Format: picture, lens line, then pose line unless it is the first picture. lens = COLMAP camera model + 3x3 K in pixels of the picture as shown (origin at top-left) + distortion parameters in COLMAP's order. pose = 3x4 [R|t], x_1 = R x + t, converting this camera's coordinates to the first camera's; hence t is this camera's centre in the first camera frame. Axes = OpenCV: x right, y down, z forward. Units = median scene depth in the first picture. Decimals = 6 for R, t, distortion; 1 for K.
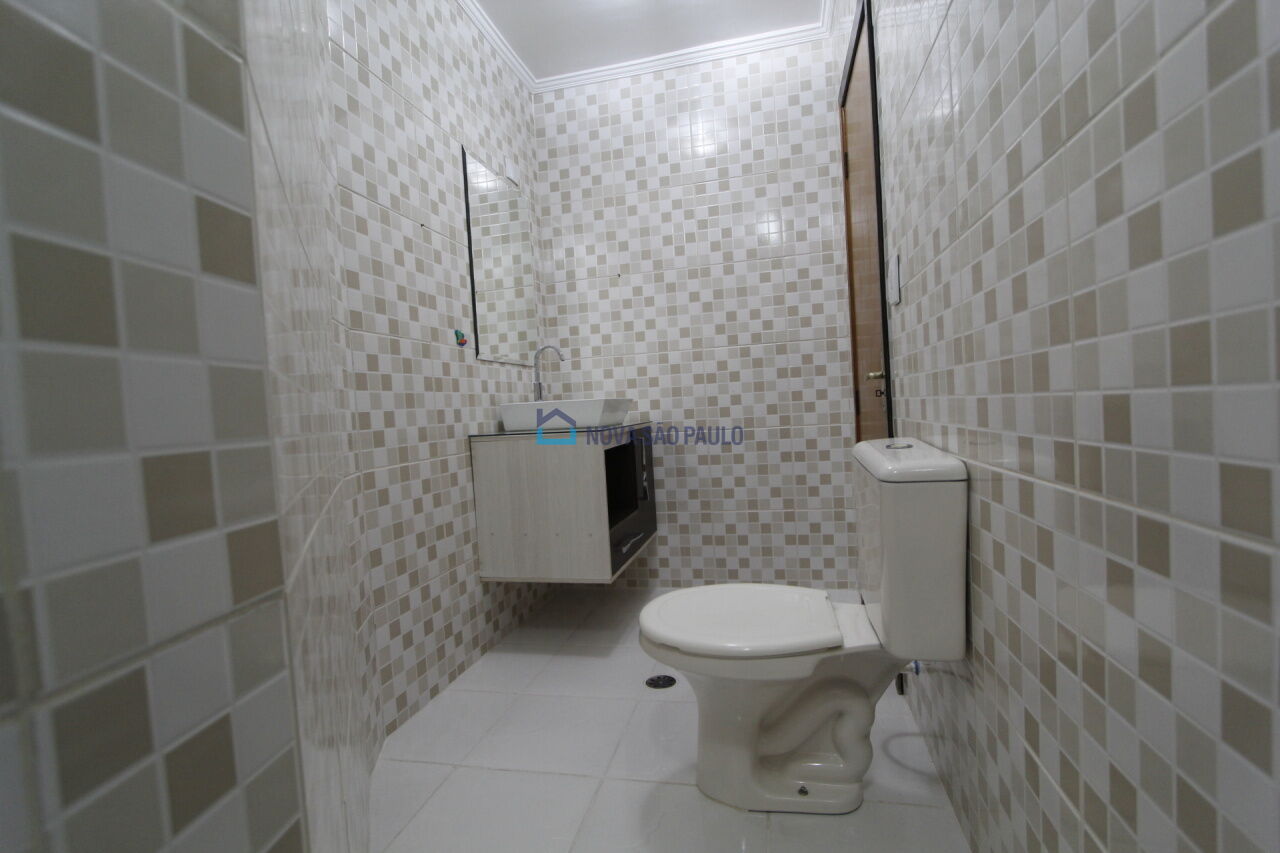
lens RADIAL K [[593.3, 0, 637.9], [0, 593.3, 434.0], [0, 0, 1]] dist [-0.015400, 0.000995]
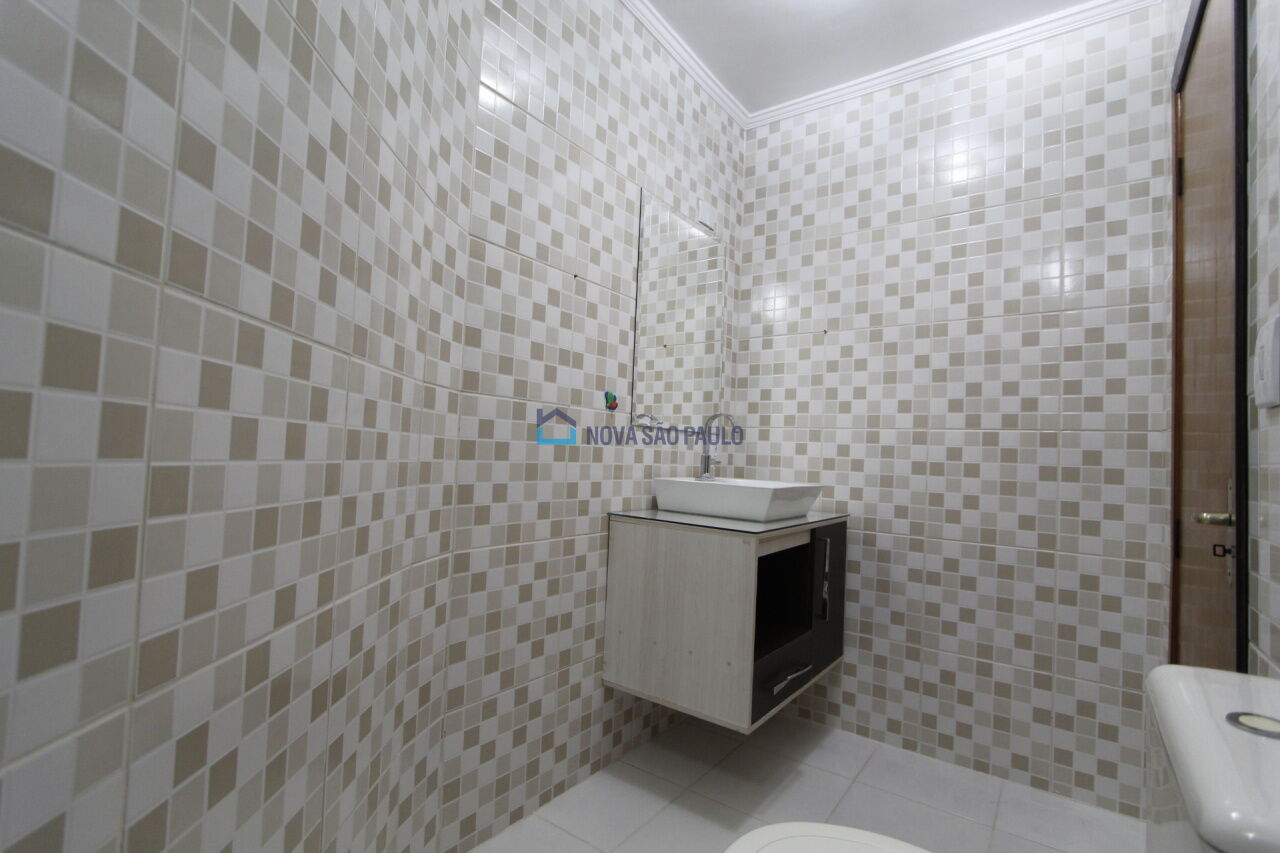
lens RADIAL K [[593.3, 0, 636.9], [0, 593.3, 434.4], [0, 0, 1]] dist [-0.015400, 0.000995]
pose [[0.915420, 0.086104, -0.393181, 0.071770], [-0.115031, 0.992074, -0.050563, -0.060709], [0.385711, 0.091514, 0.918070, 0.175155]]
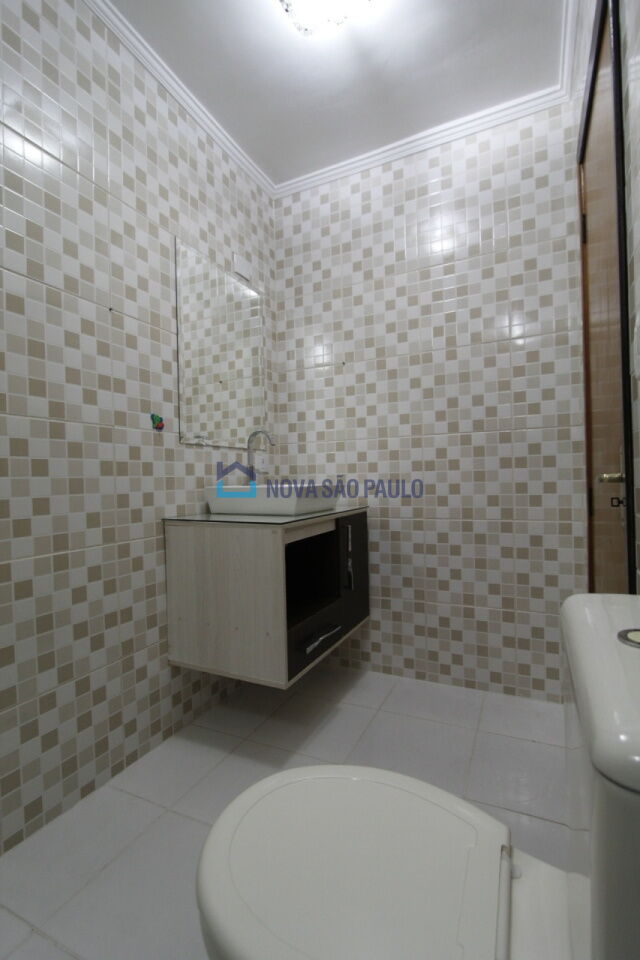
lens RADIAL K [[445.0, 0, 321.4], [0, 445.0, 483.1], [0, 0, 1]] dist [-0.015400, 0.000995]
pose [[0.976415, 0.038410, -0.212457, 0.115407], [-0.044018, 0.998794, -0.021729, -0.044984], [0.211367, 0.030568, 0.976929, 0.267633]]
